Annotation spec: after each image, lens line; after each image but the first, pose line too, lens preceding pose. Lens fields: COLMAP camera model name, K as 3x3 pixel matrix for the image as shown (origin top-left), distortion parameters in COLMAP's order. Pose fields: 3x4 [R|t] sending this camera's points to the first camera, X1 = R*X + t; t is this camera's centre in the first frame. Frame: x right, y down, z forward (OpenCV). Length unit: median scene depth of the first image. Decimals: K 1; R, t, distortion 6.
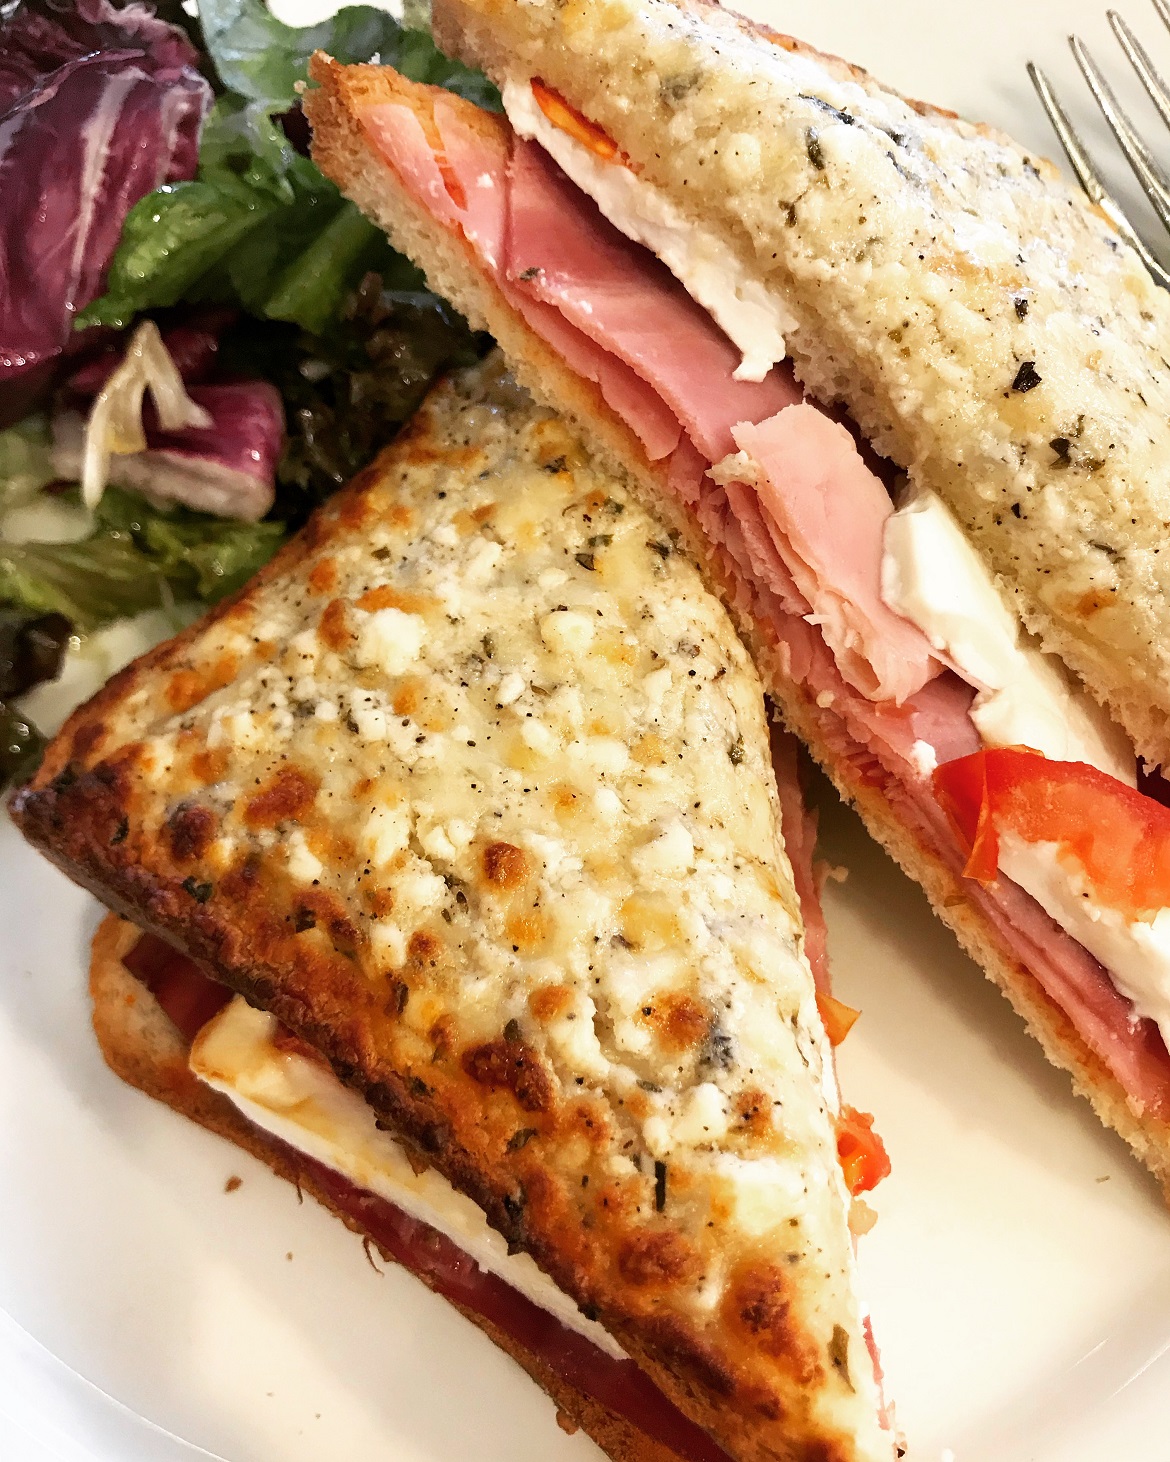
lens RADIAL K [[1340.4, 0, 583.3], [0, 1340.4, 731.5], [0, 0, 1]] dist [0.008710, 0.000000]
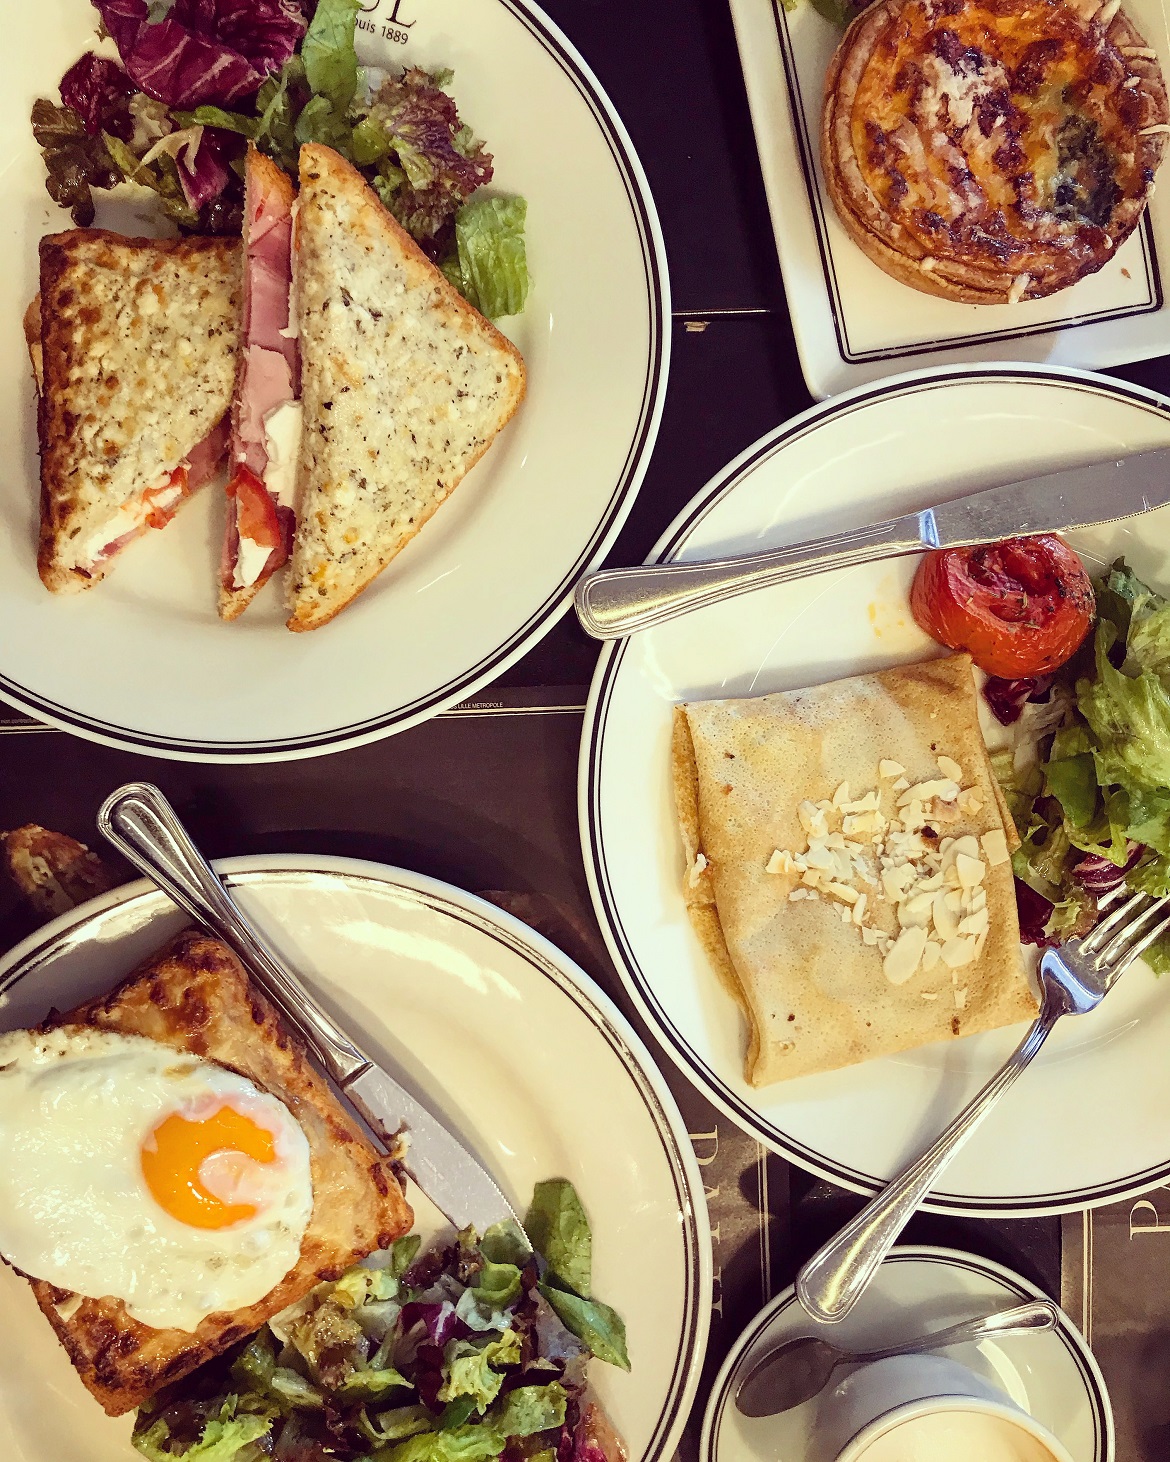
lens RADIAL K [[1340.4, 0, 586.3], [0, 1340.4, 730.4], [0, 0, 1]] dist [0.008710, 0.000000]
pose [[0.650550, 0.752857, 0.099958, 1.036961], [-0.715002, 0.562763, 0.414813, -1.662219], [0.256042, -0.341327, 0.904399, -2.083300]]
